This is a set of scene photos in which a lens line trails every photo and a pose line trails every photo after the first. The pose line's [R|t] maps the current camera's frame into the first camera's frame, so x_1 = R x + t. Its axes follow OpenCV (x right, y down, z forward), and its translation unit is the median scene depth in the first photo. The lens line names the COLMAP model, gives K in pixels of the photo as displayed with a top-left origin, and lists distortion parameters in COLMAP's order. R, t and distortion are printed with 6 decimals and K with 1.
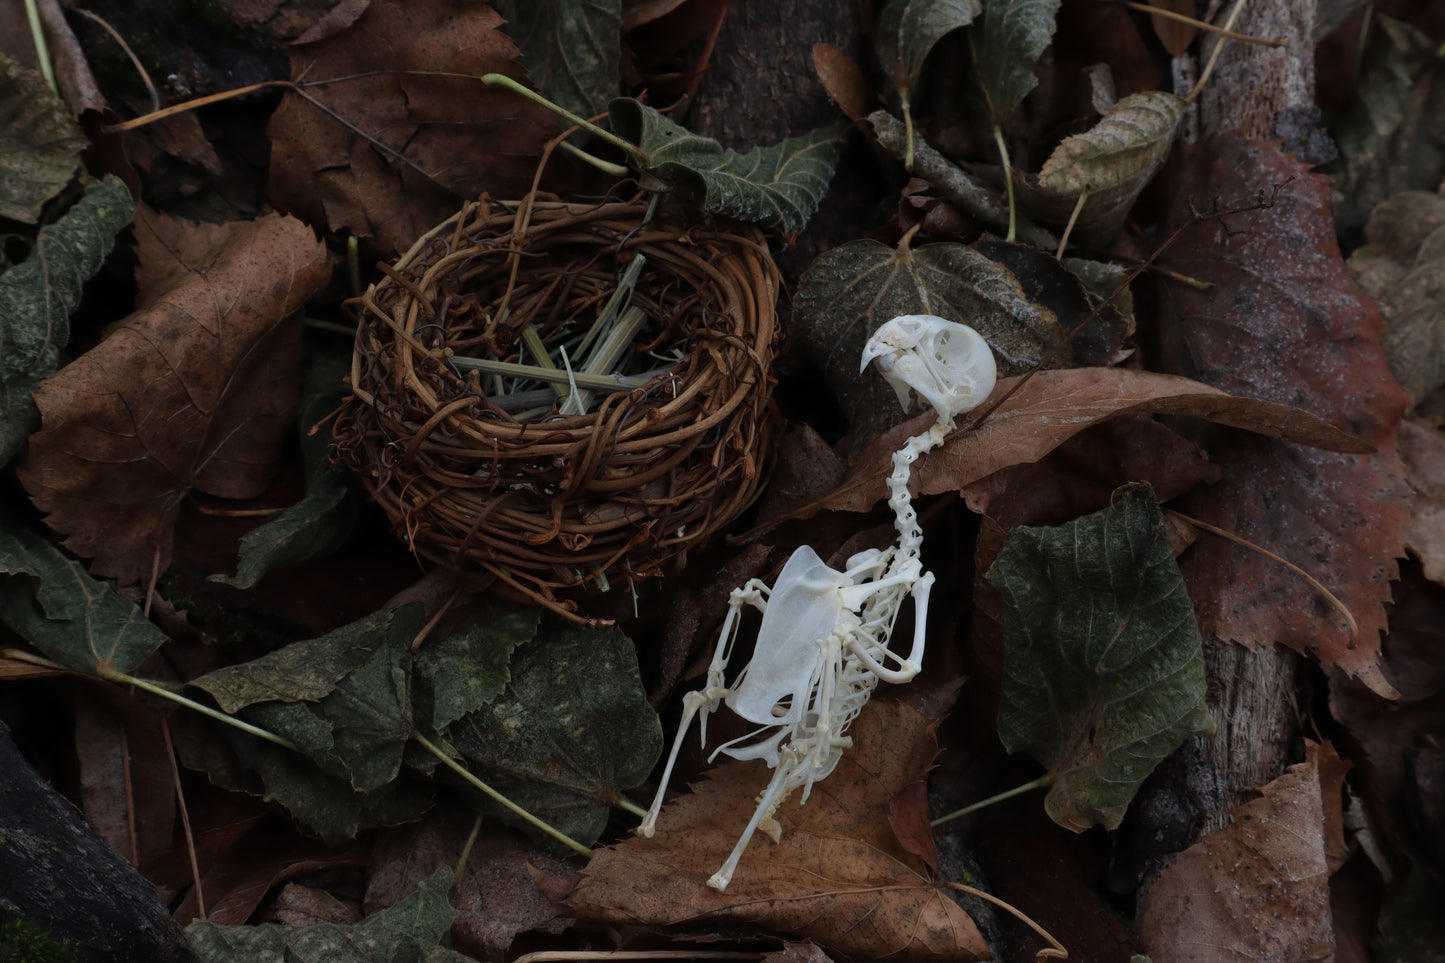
lens RADIAL K [[2047.0, 0, 724.3], [0, 2047.0, 508.0], [0, 0, 1]] dist [-0.031278, 0.383000]
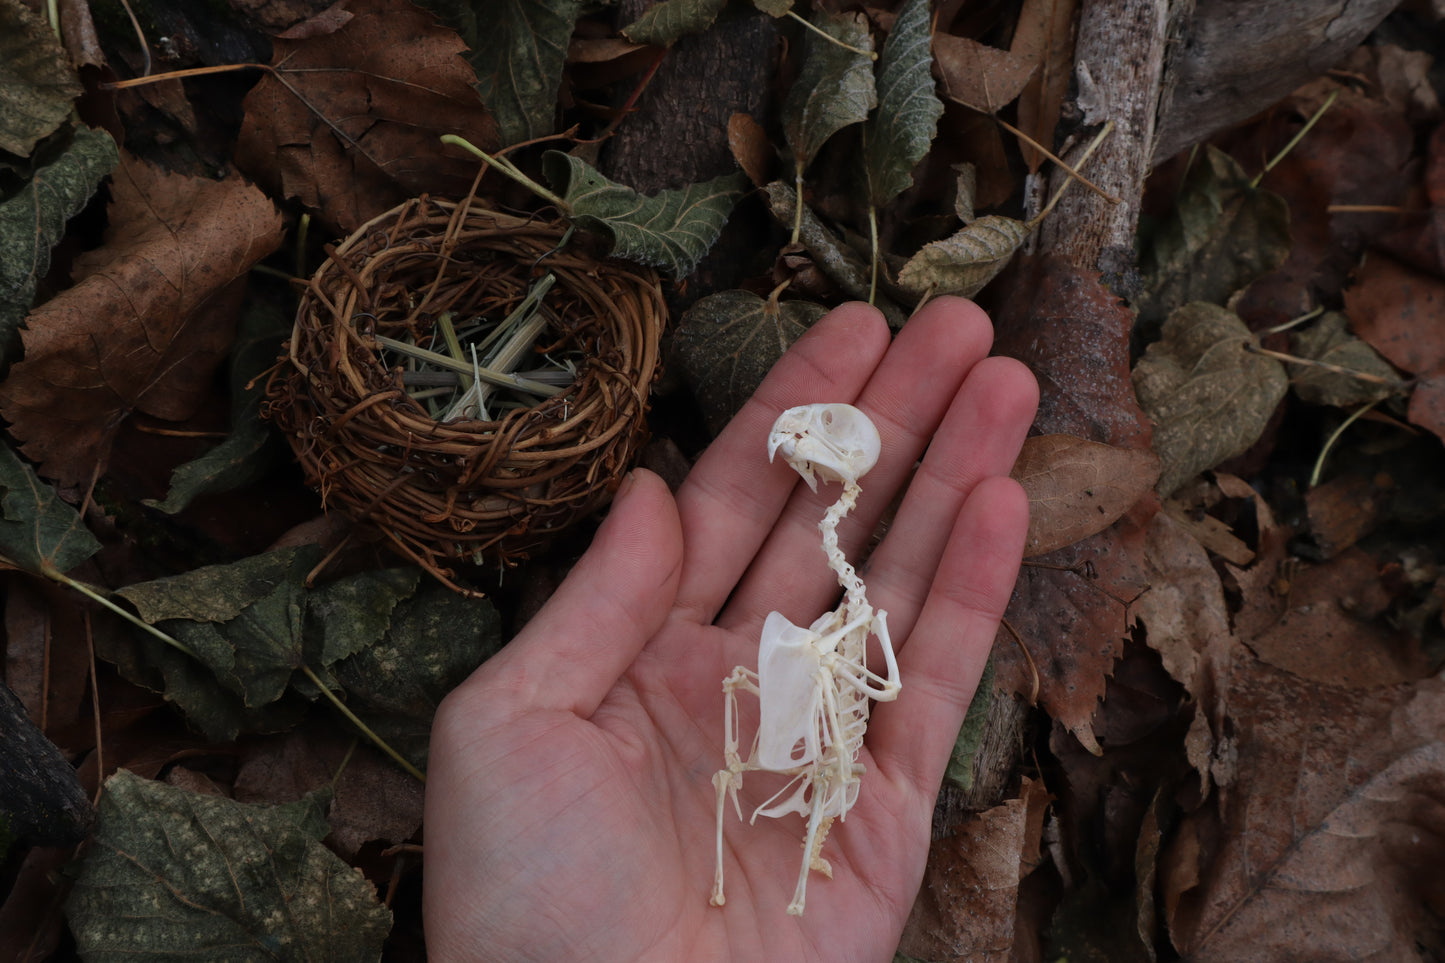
lens RADIAL K [[2047.0, 0, 724.3], [0, 2047.0, 508.0], [0, 0, 1]] dist [-0.031278, 0.383000]
pose [[0.981029, 0.162545, 0.105643, -0.046925], [-0.173234, 0.979648, 0.101388, -0.130515], [-0.087012, -0.117765, 0.989222, -0.175990]]
